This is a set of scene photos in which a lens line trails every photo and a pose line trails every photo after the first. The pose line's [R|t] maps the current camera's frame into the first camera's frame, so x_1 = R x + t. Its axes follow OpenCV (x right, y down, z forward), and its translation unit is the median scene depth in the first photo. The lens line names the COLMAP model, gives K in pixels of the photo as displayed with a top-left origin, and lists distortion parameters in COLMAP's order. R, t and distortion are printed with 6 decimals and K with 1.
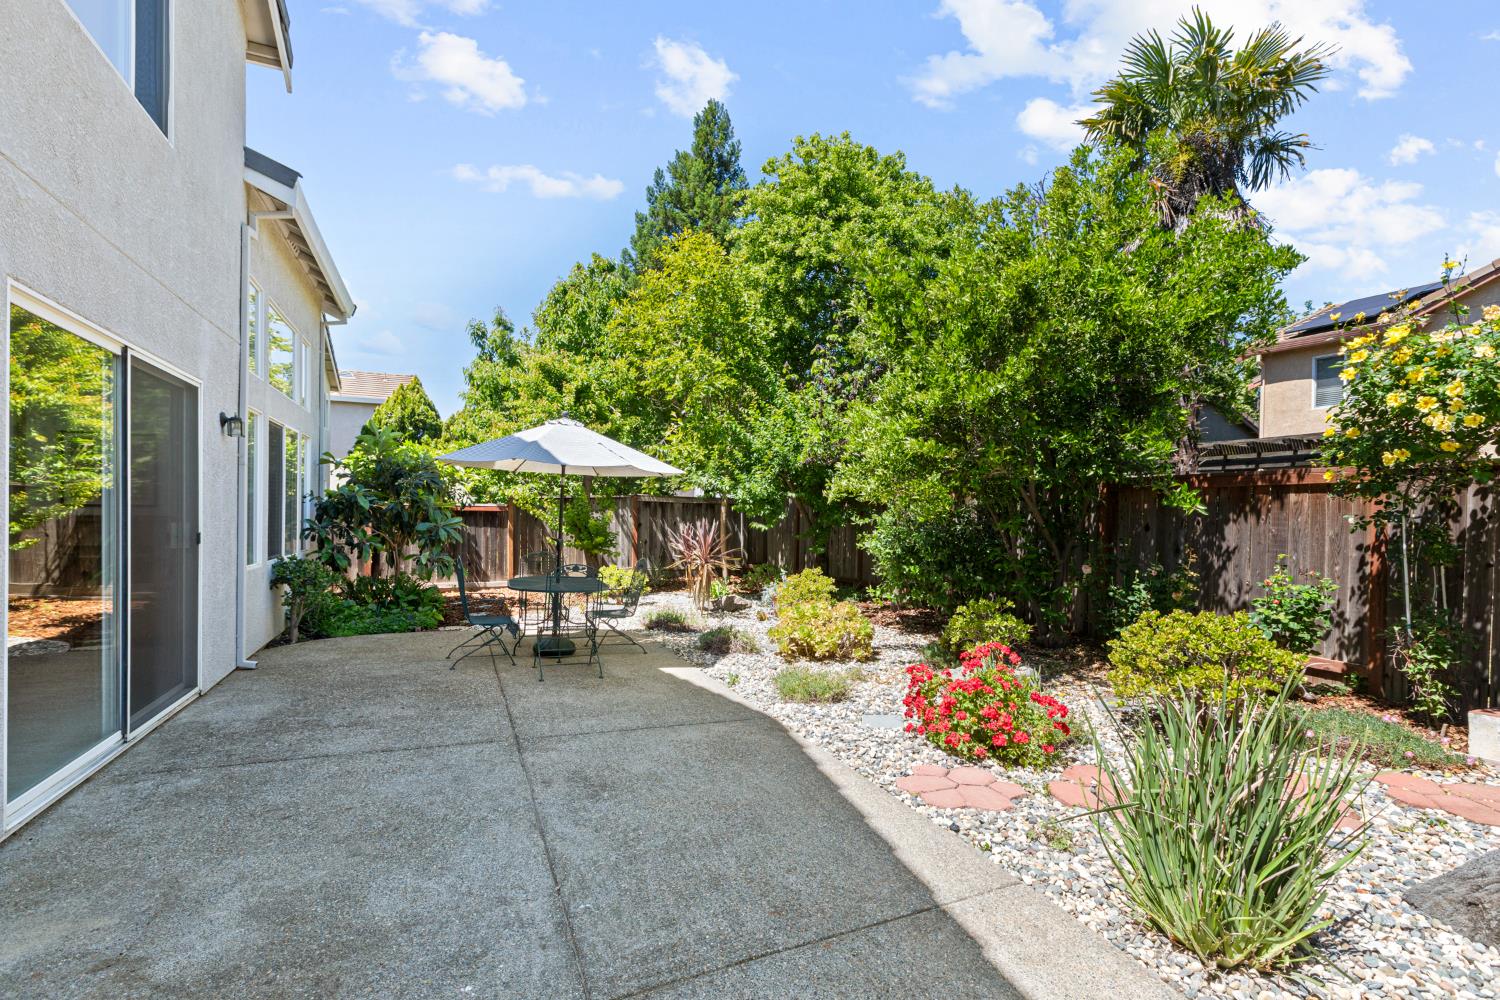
lens RADIAL K [[679.1, 0, 750.1], [0, 679.1, 533.4], [0, 0, 1]] dist [0.001528, -0.000207]
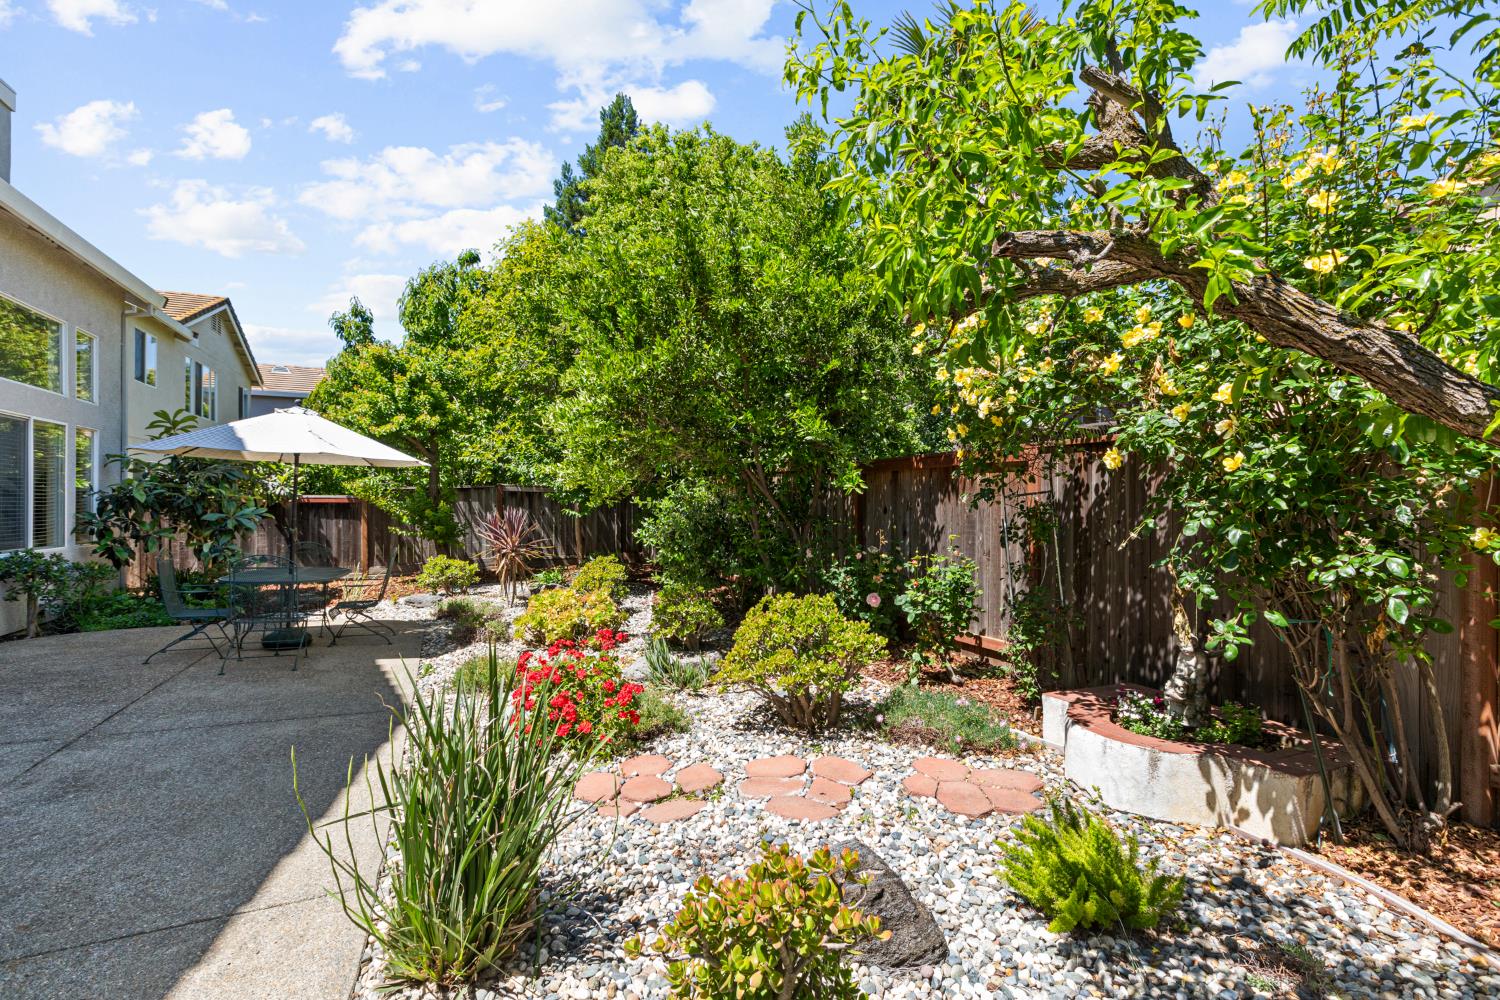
lens RADIAL K [[666.6, 0, 752.8], [0, 666.6, 515.2], [0, 0, 1]] dist [-0.000370, -0.000368]
pose [[0.999889, -0.013666, 0.005950, 0.313629], [0.013720, 0.999864, -0.009104, 0.004628], [-0.005825, 0.009185, 0.999941, 0.022657]]
